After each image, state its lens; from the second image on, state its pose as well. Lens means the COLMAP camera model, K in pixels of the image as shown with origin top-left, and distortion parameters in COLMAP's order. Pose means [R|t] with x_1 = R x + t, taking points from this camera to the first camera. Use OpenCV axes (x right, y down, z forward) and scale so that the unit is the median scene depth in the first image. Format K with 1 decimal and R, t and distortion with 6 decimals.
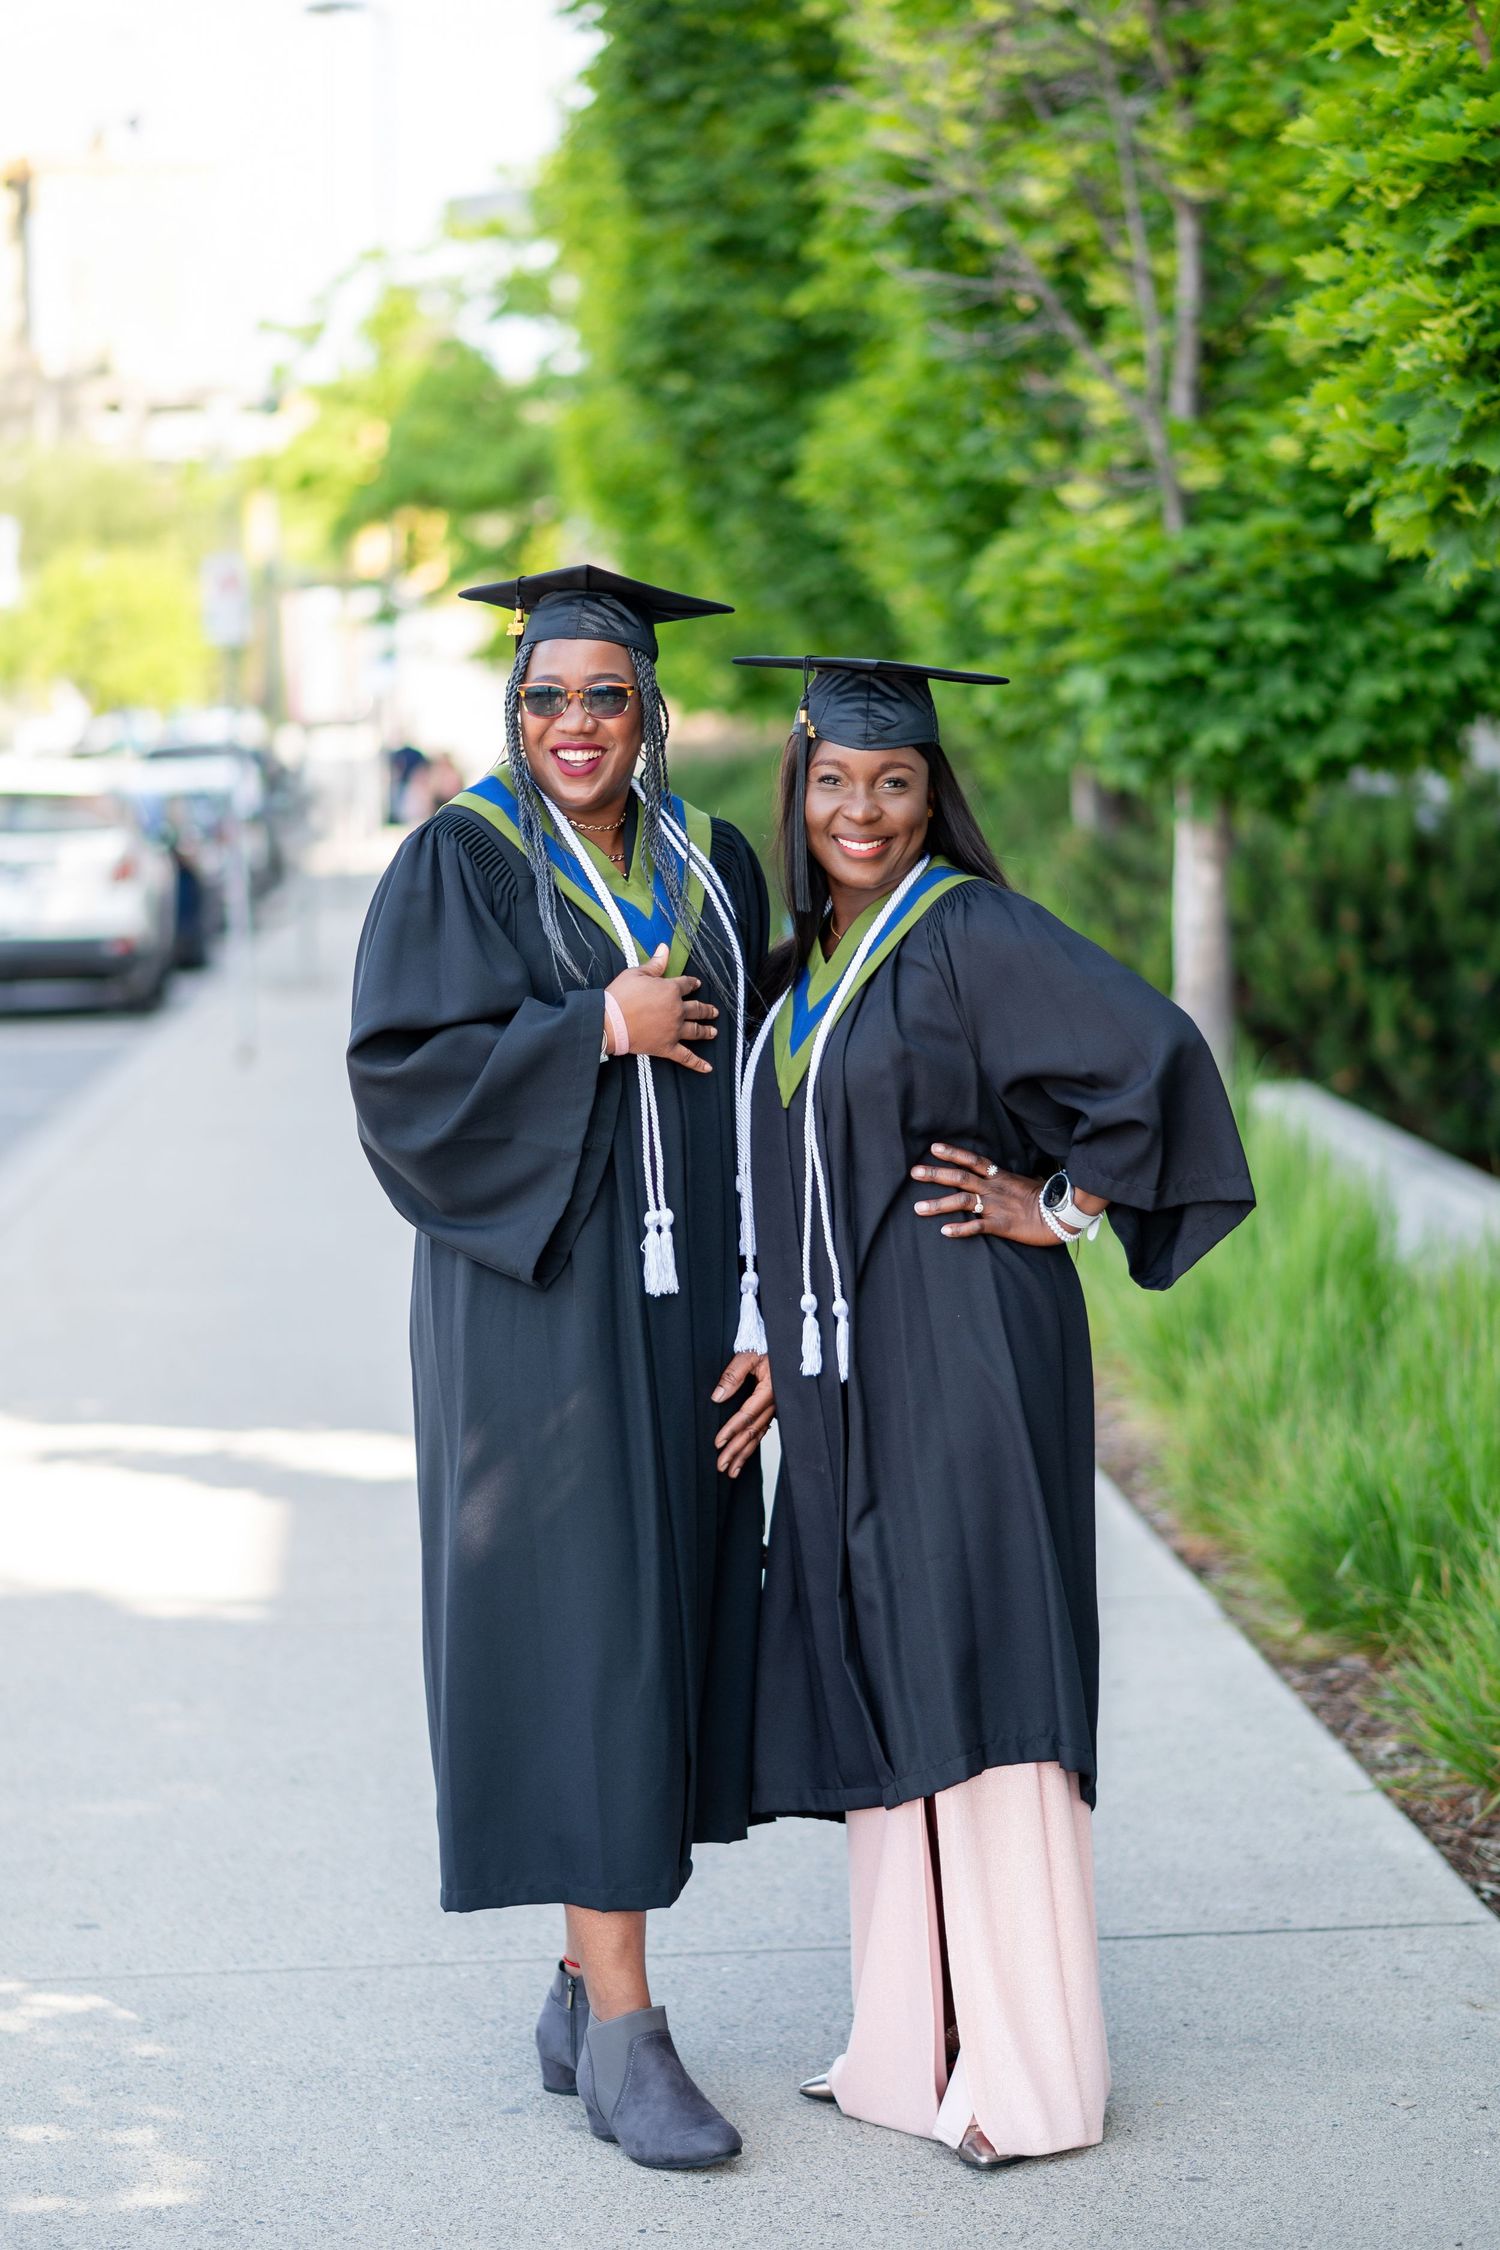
lens RADIAL K [[5572.3, 0, 750.0], [0, 5572.3, 1125.0], [0, 0, 1]] dist [0.039136, 0.349391]
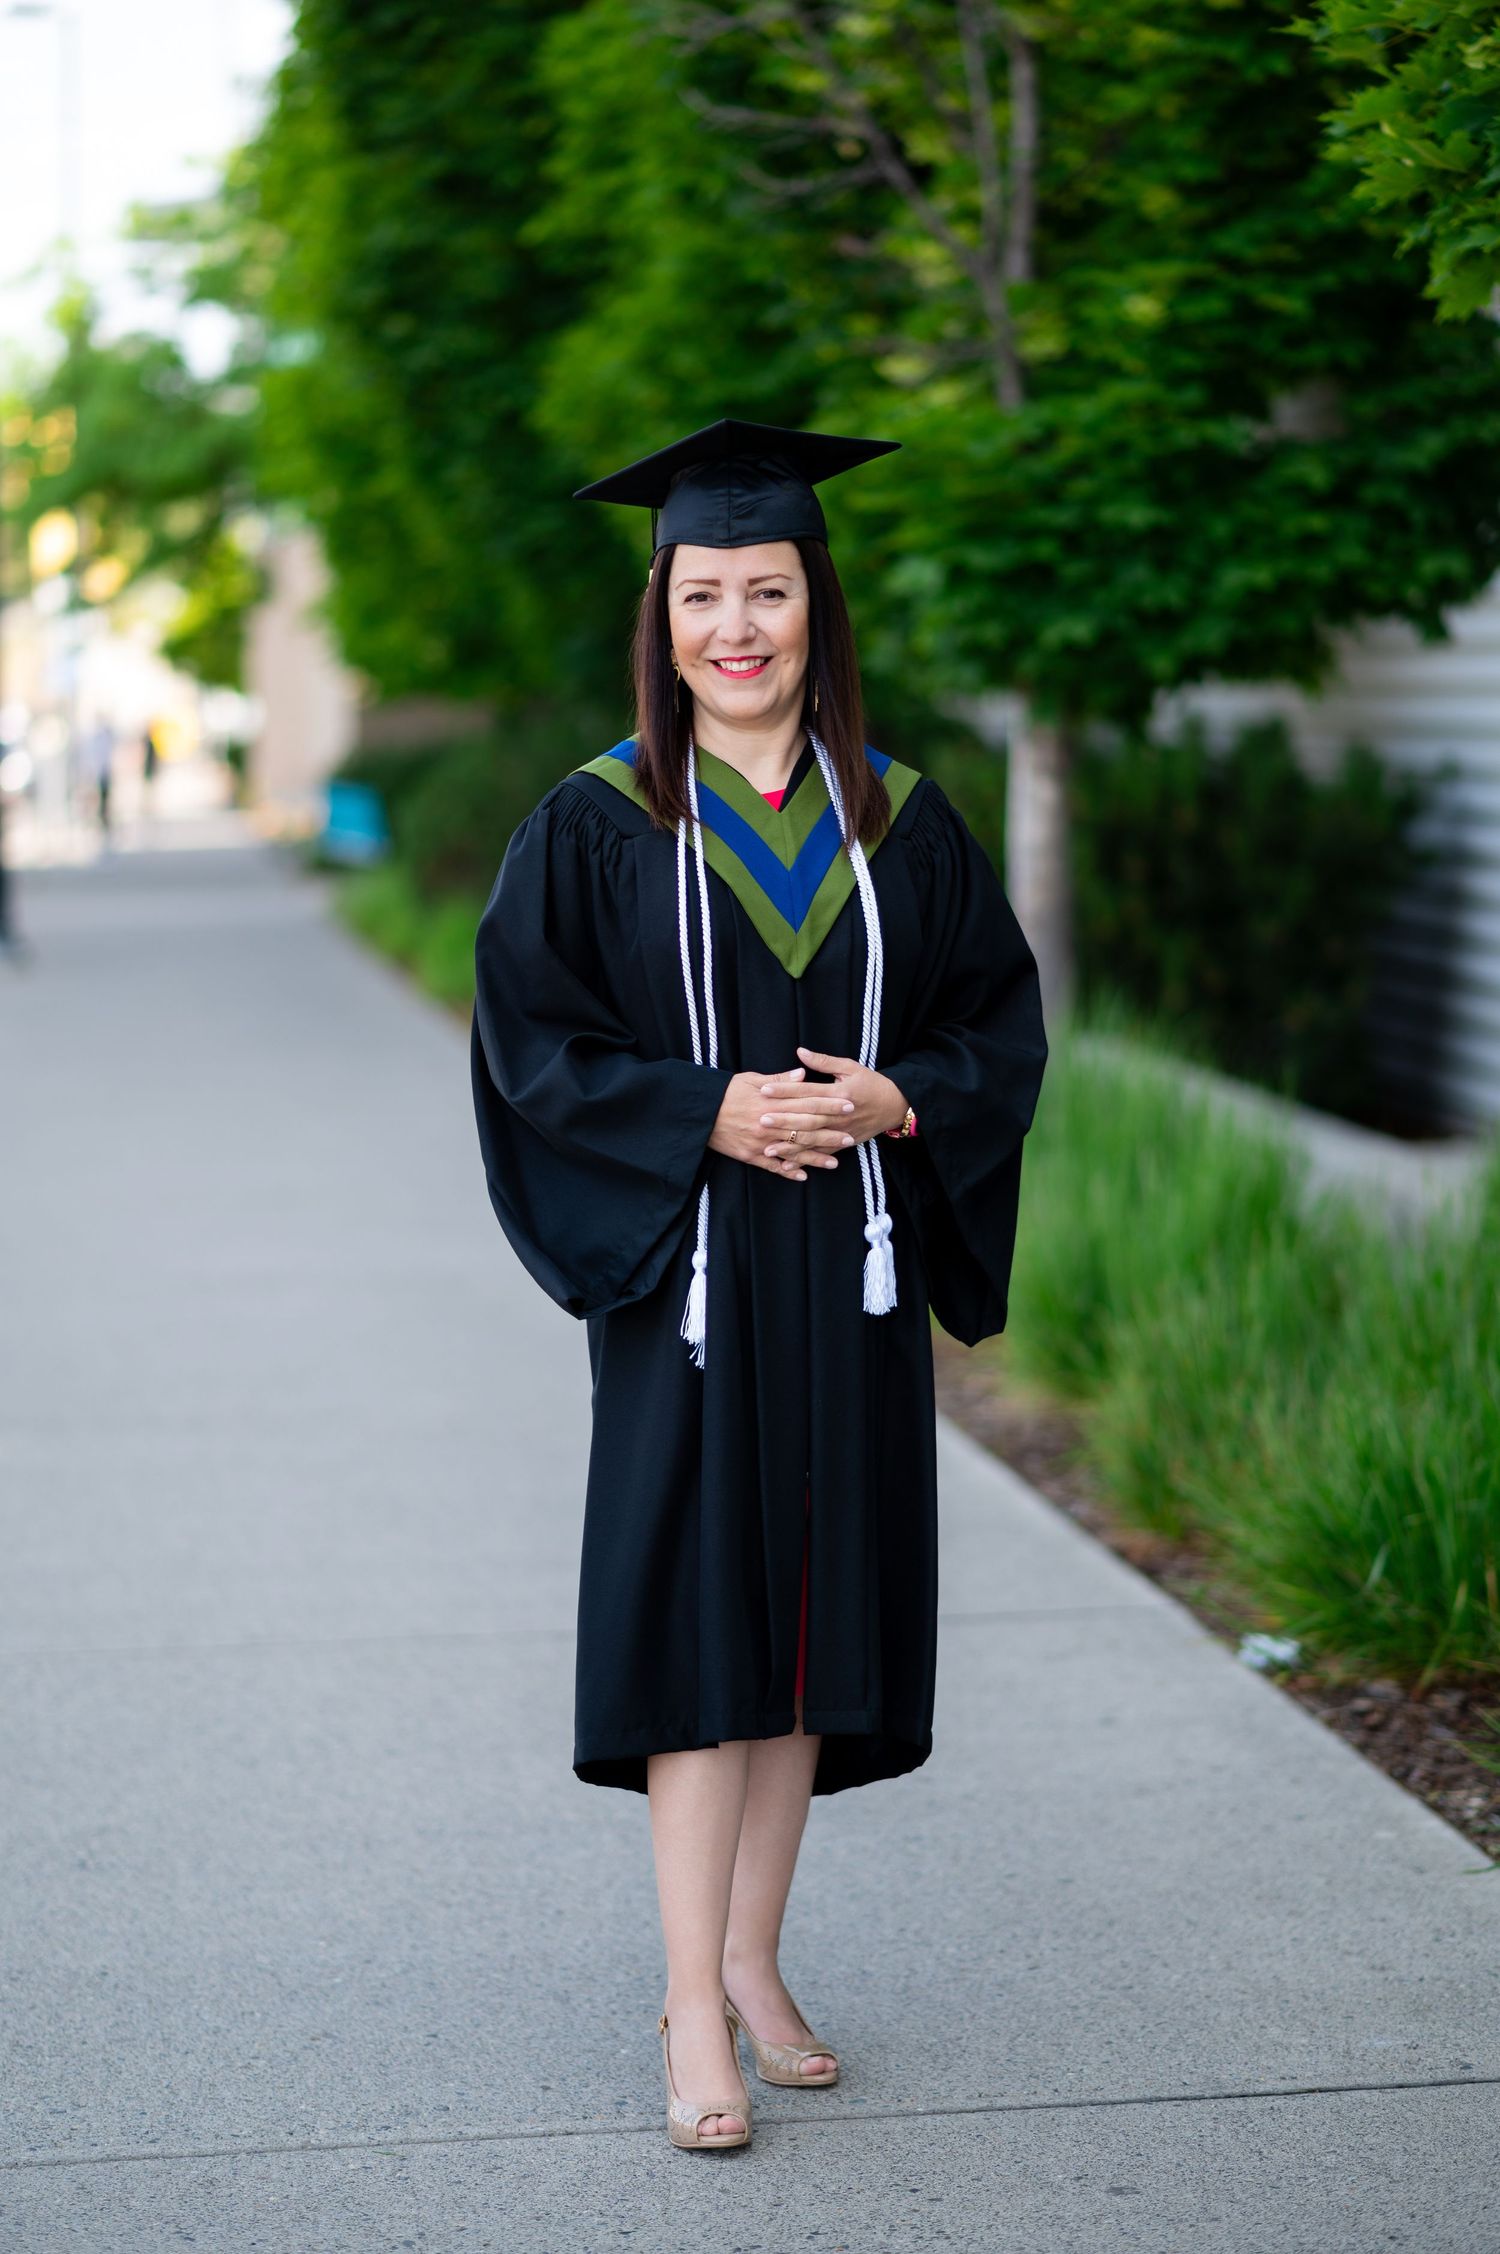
lens RADIAL K [[5163.8, 0, 750.0], [0, 5163.8, 1127.0], [0, 0, 1]] dist [0.024755, -0.005714]
pose [[0.997595, -0.002318, 0.069268, -0.024406], [0.002399, 0.999997, -0.001082, 0.010406], [-0.069265, 0.001245, 0.997598, 0.176332]]
